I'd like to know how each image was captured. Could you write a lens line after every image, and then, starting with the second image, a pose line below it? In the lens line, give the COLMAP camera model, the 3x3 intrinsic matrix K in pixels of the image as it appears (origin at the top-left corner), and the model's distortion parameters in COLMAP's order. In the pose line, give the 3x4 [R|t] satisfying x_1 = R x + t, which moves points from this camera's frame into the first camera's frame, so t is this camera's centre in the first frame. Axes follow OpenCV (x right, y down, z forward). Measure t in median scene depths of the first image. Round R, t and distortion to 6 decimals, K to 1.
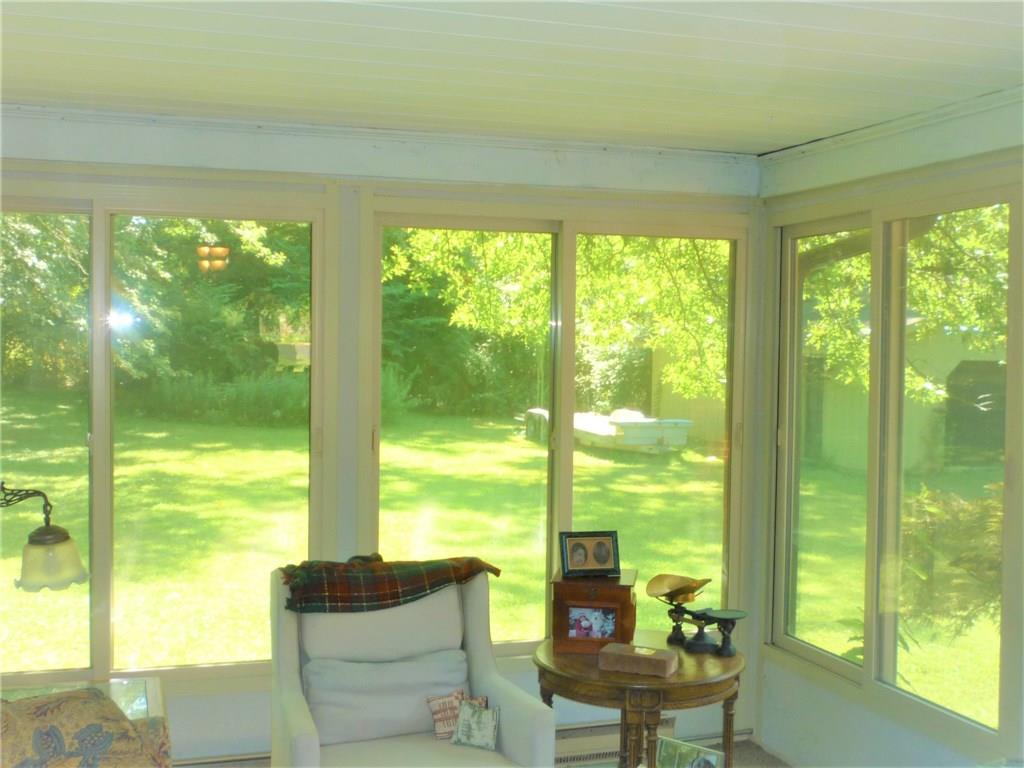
lens RADIAL K [[1173.5, 0, 512.0], [0, 1173.5, 384.0], [0, 0, 1]] dist [-0.013725, -0.020092]
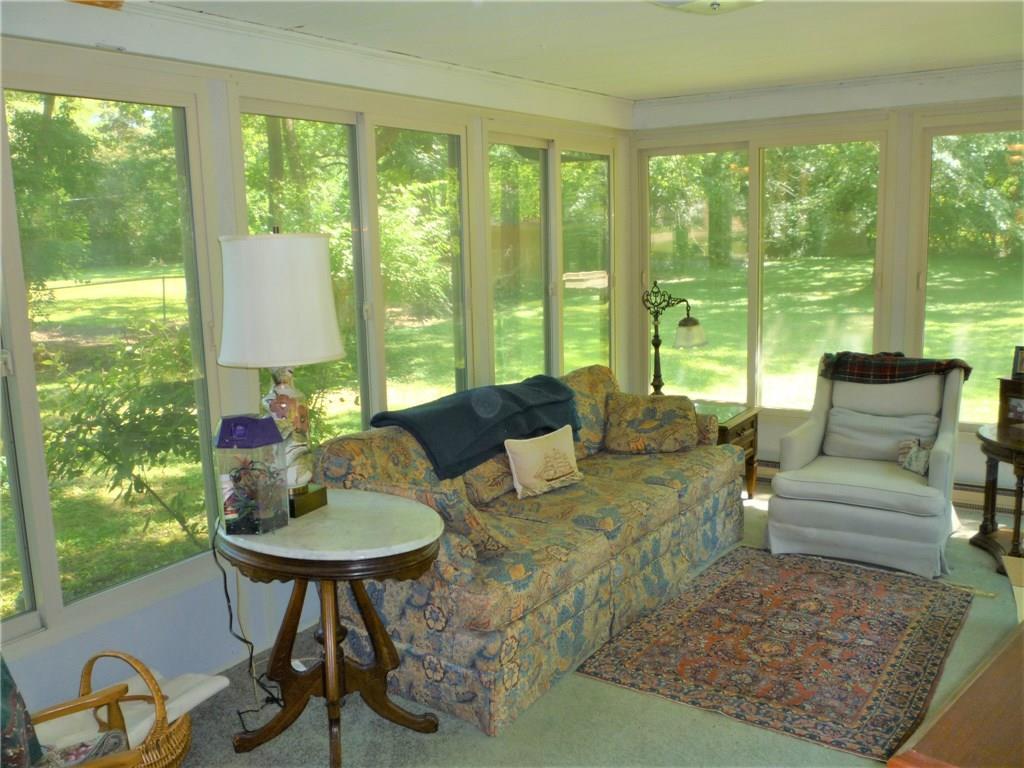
lens RADIAL K [[892.6, 0, 512.0], [0, 892.6, 384.0], [0, 0, 1]] dist [-0.038125, 0.000610]
pose [[0.620322, 0.100511, -0.777881, 0.510459], [0.010959, 0.990548, 0.136728, 0.021355], [0.784271, -0.093340, 0.613357, -0.135566]]
